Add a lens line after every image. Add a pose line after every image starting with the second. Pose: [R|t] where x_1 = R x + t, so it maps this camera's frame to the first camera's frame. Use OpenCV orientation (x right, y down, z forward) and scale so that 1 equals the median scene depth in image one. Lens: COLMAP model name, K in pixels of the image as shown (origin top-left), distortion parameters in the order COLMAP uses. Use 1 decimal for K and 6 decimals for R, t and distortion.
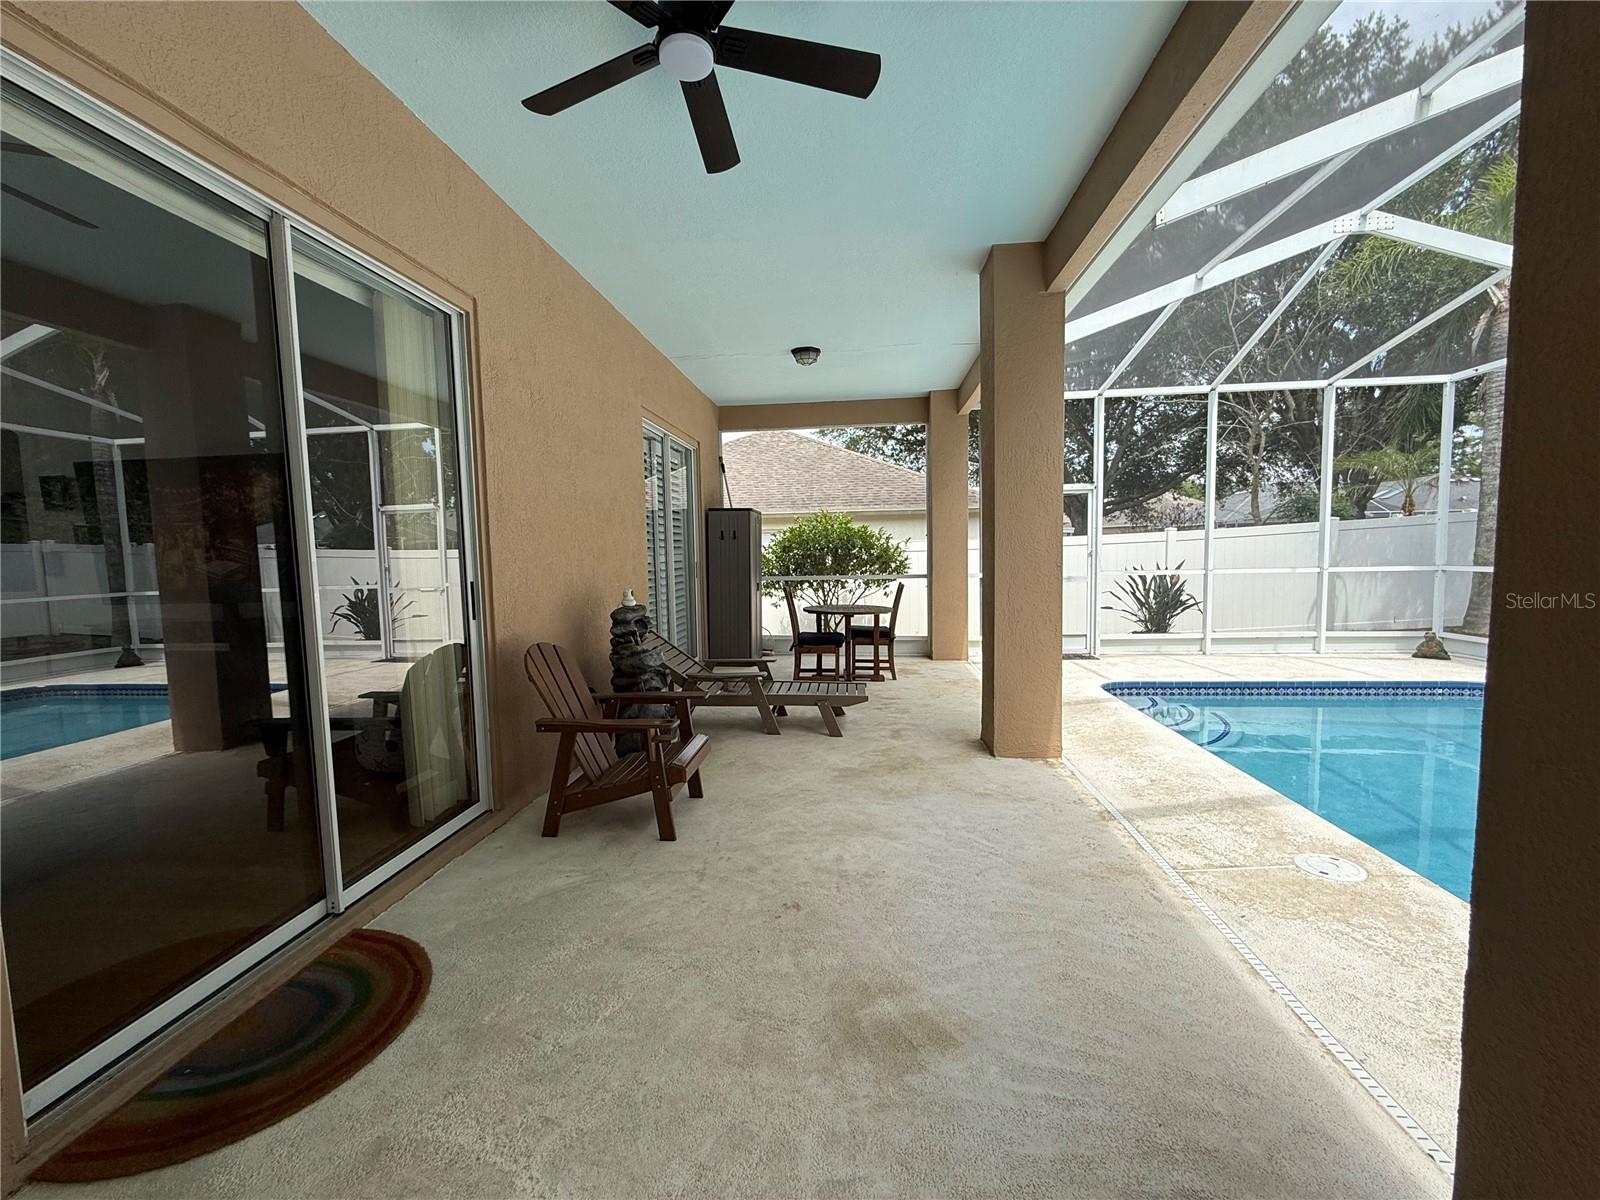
lens RADIAL K [[632.8, 0, 799.9], [0, 632.8, 594.8], [0, 0, 1]] dist [0.013200, 0.000103]
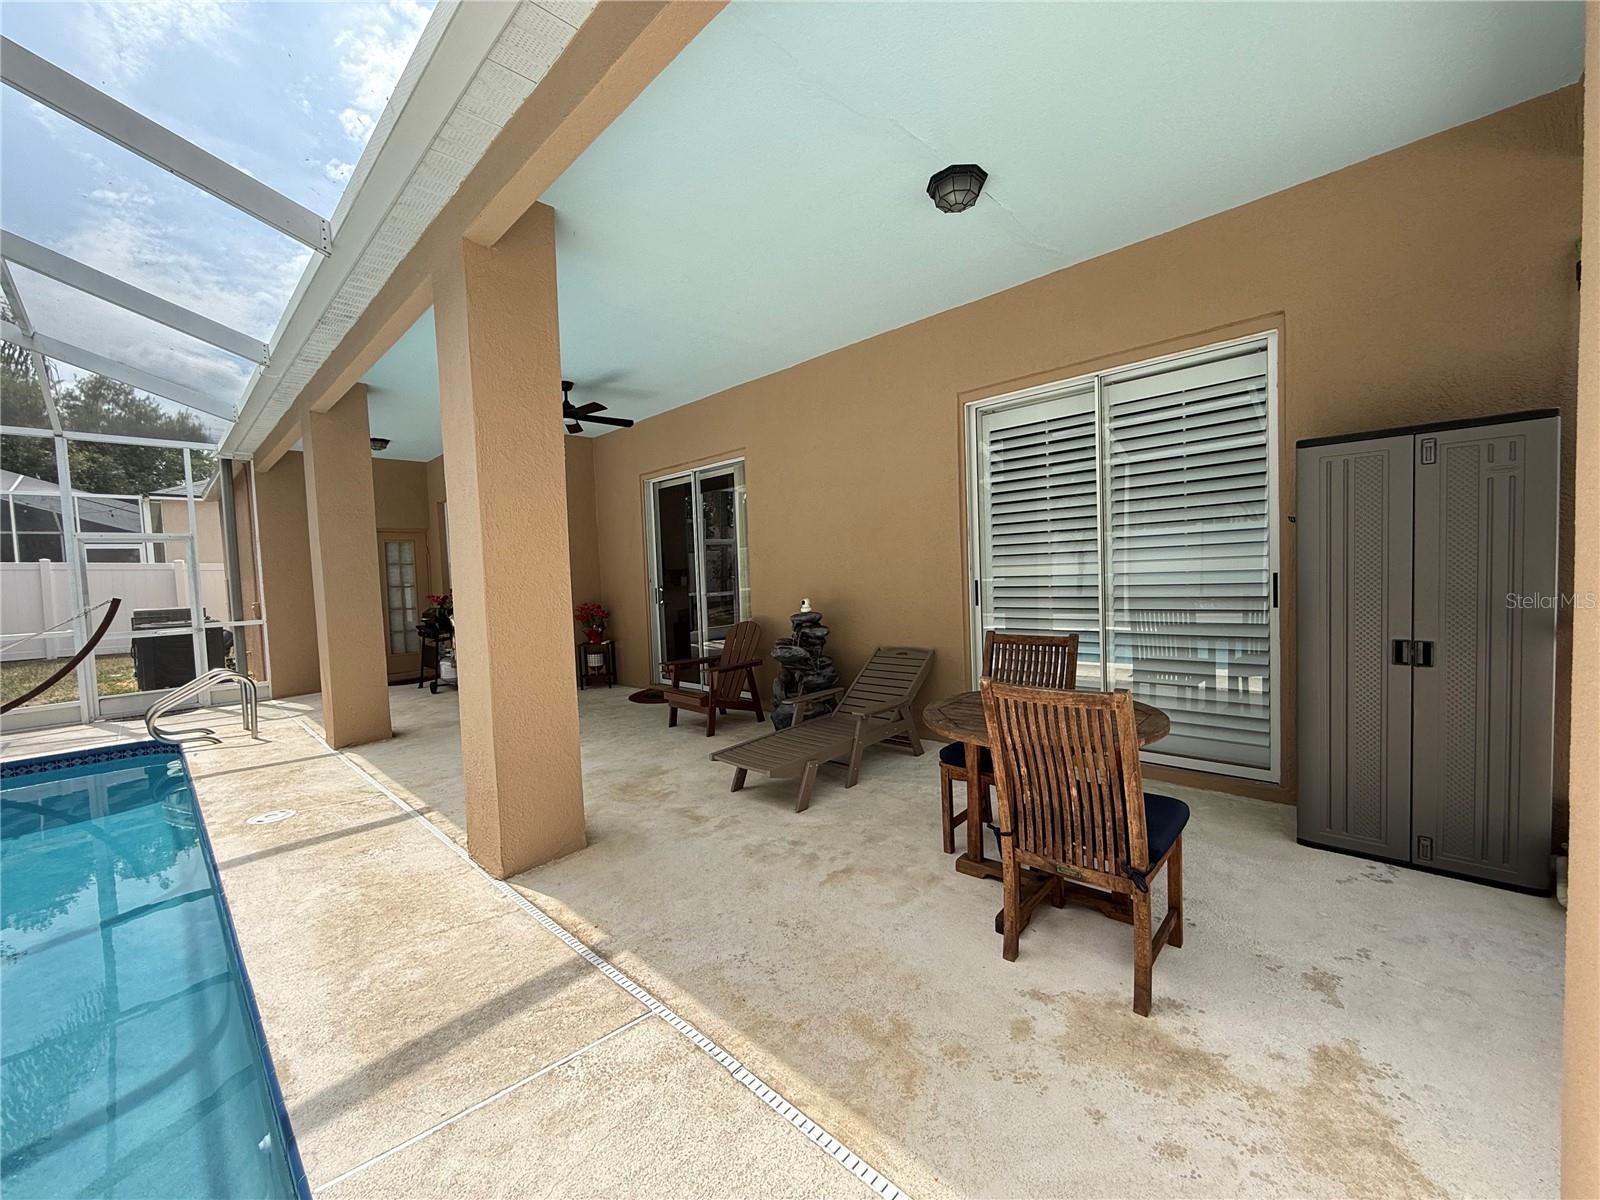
lens RADIAL K [[635.5, 0, 798.0], [0, 635.5, 602.2], [0, 0, 1]] dist [-0.000471, 0.000105]
pose [[-0.615592, 0.084456, -0.783527, 0.628755], [-0.001735, 0.994093, 0.108516, -0.118917], [0.788063, 0.068161, -0.611809, 1.490442]]
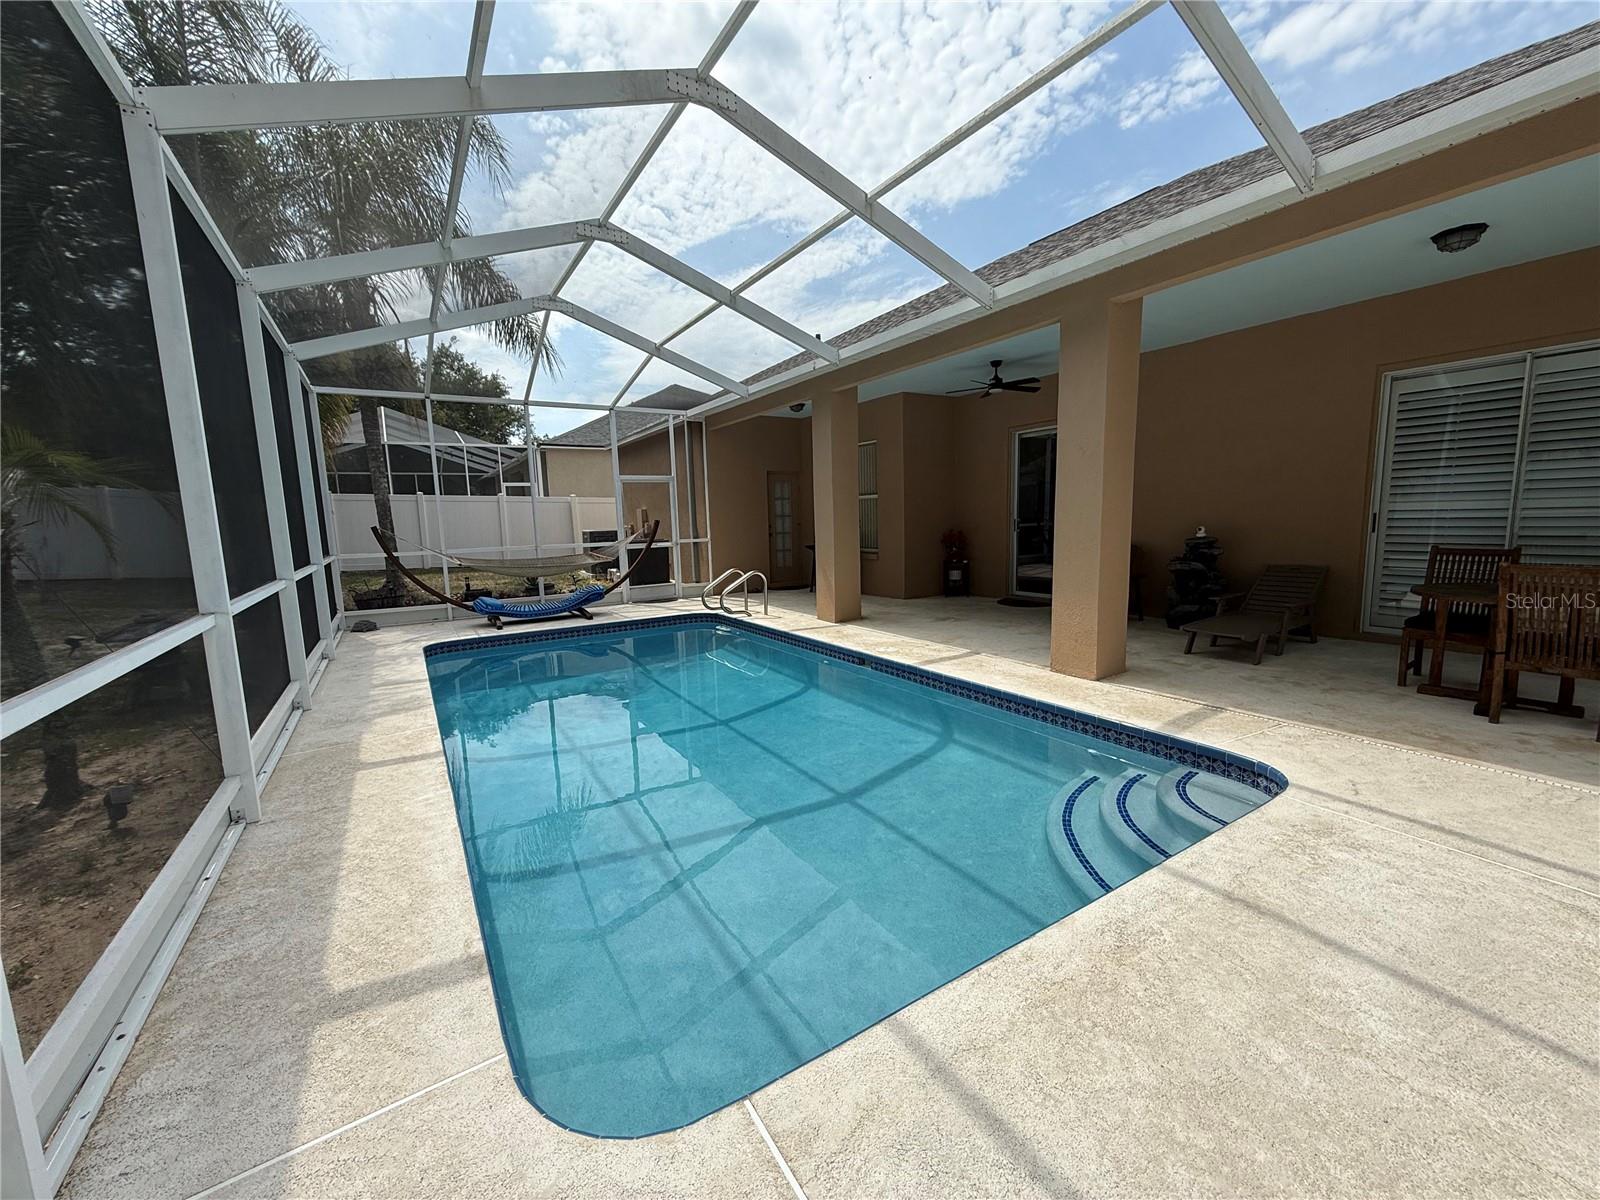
lens RADIAL K [[635.5, 0, 798.0], [0, 635.5, 602.2], [0, 0, 1]] dist [-0.000471, 0.000105]
pose [[-0.787455, 0.128174, -0.602898, 1.358068], [0.003296, 0.979001, 0.203826, -0.133933], [0.616363, 0.158517, -0.771342, 1.403437]]
